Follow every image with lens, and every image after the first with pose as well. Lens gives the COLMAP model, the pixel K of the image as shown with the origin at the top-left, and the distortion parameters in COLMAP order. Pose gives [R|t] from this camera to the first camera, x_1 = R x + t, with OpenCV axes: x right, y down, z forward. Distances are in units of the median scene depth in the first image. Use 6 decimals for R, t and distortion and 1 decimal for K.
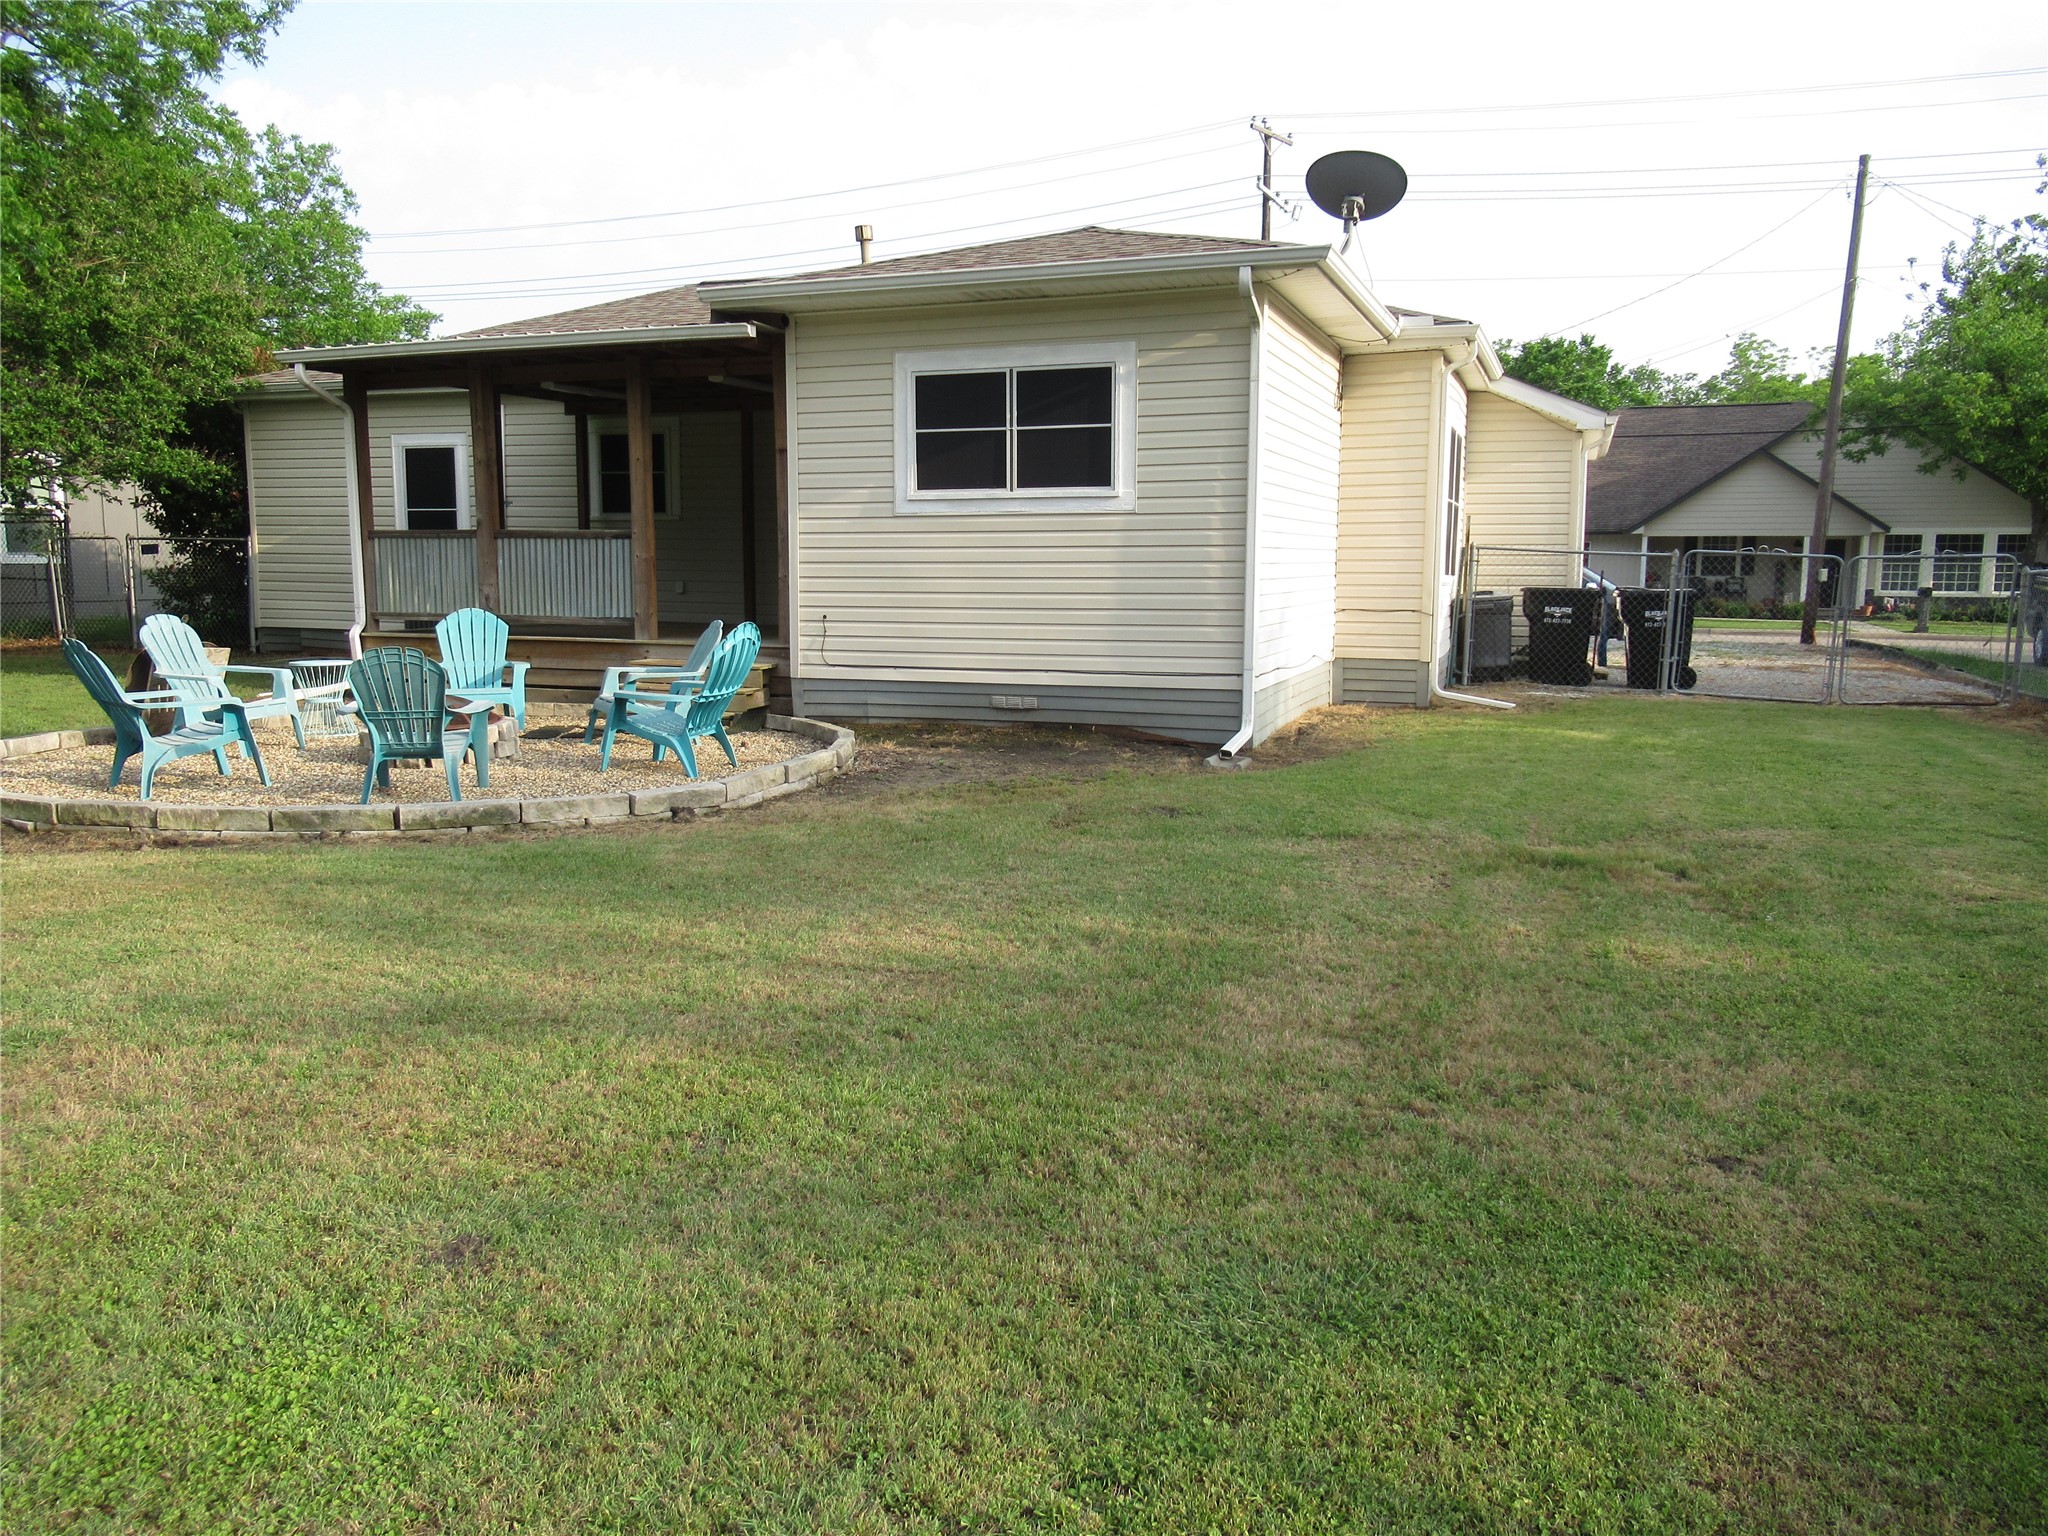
lens RADIAL K [[1555.7, 0, 1016.8], [0, 1555.7, 775.2], [0, 0, 1]] dist [0.003515, 0.009741]
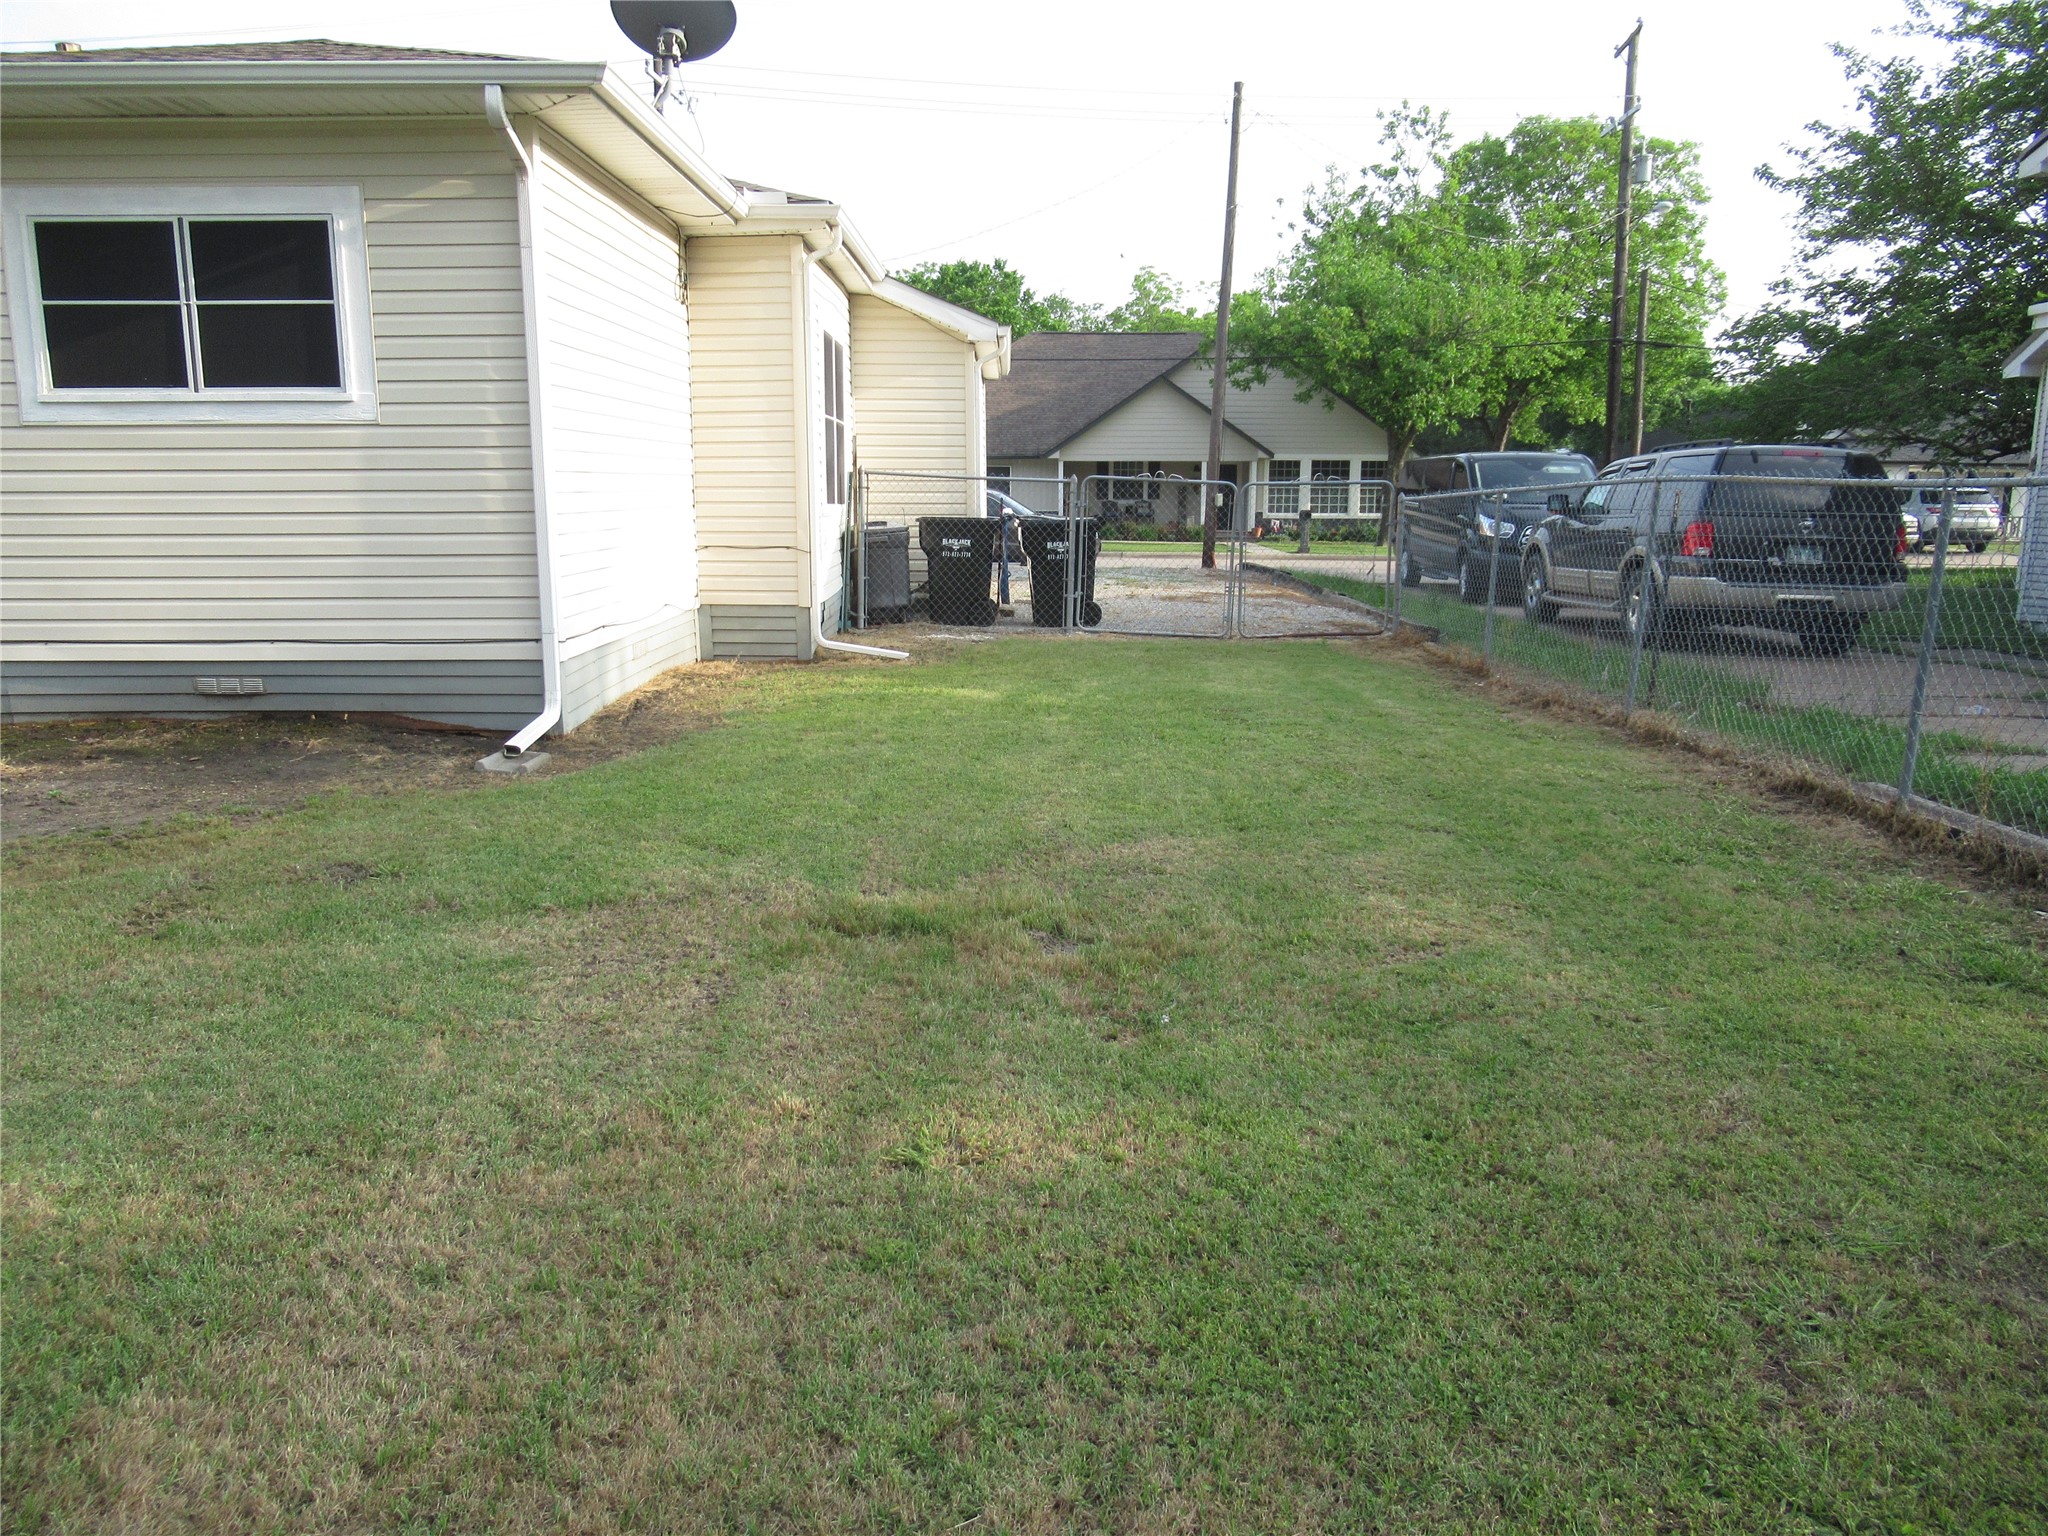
lens RADIAL K [[1555.7, 0, 1010.1], [0, 1555.7, 776.0], [0, 0, 1]] dist [0.003515, 0.009741]
pose [[0.941935, -0.064087, 0.329622, 0.094122], [0.048175, 0.997255, 0.056226, -0.026816], [-0.332321, -0.037081, 0.942437, 0.179650]]
